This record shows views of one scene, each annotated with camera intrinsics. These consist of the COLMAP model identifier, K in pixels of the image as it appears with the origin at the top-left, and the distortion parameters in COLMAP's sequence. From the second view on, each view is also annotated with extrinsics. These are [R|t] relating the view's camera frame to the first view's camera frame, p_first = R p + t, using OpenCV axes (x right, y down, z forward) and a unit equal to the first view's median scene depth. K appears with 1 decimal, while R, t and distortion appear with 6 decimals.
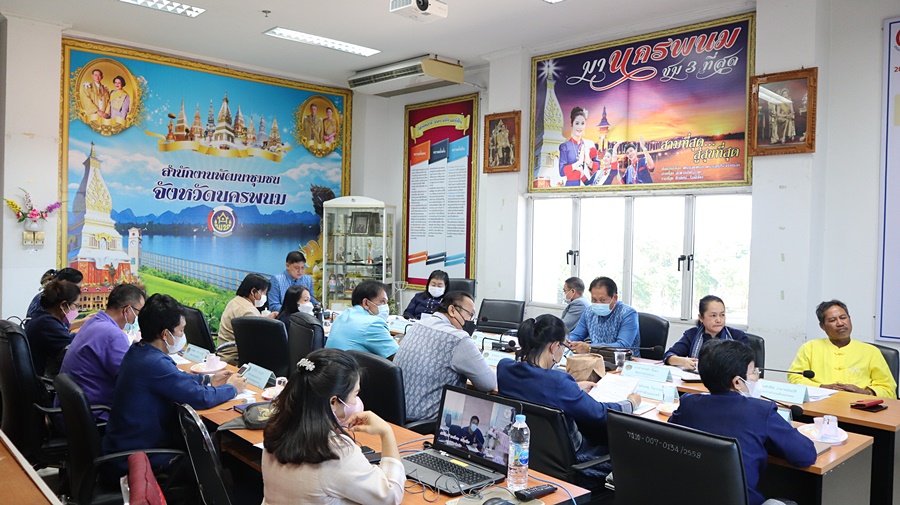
lens RADIAL K [[710.2, 0, 448.3], [0, 710.2, 250.5], [0, 0, 1]] dist [-0.008149, -0.000592]
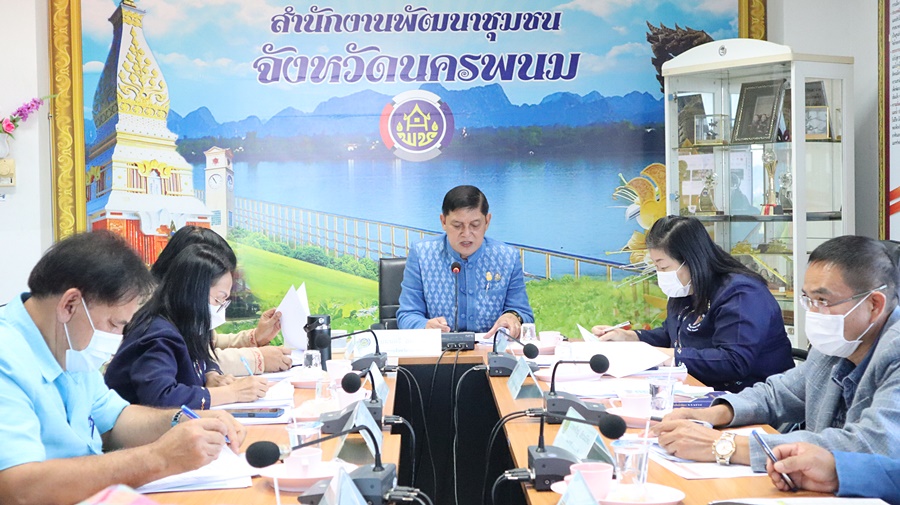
lens RADIAL K [[1394.3, 0, 454.4], [0, 1394.3, 255.5], [0, 0, 1]] dist [0.014800, 0.000000]
pose [[0.773771, -0.012324, -0.633345, 0.249380], [0.019313, 0.999805, 0.004140, 0.036697], [0.633170, -0.015435, 0.773858, 0.354606]]
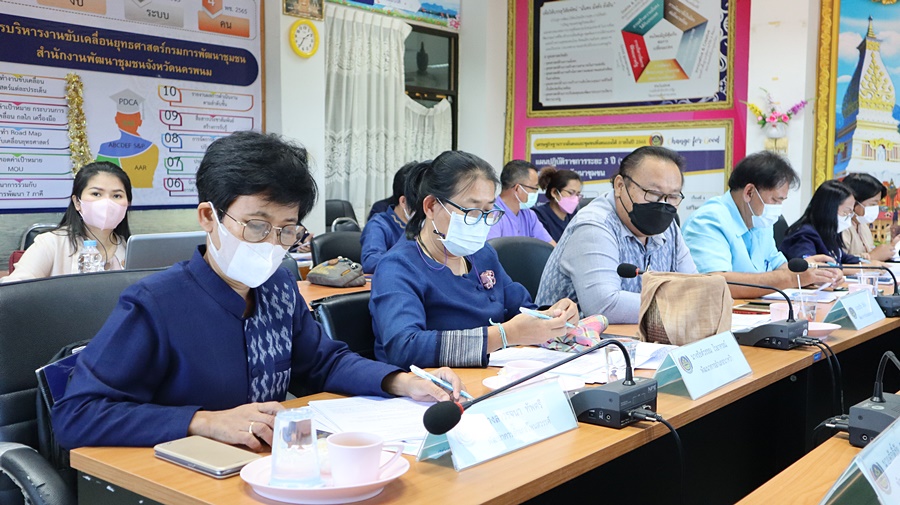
lens RADIAL K [[886.2, 0, 450.0], [0, 886.2, 251.6], [0, 0, 1]] dist [0.004630, 0.000000]
pose [[0.155300, 0.055100, -0.986329, 0.330221], [-0.024249, 0.998355, 0.051954, 0.051042], [0.987570, 0.015849, 0.156381, 0.372919]]
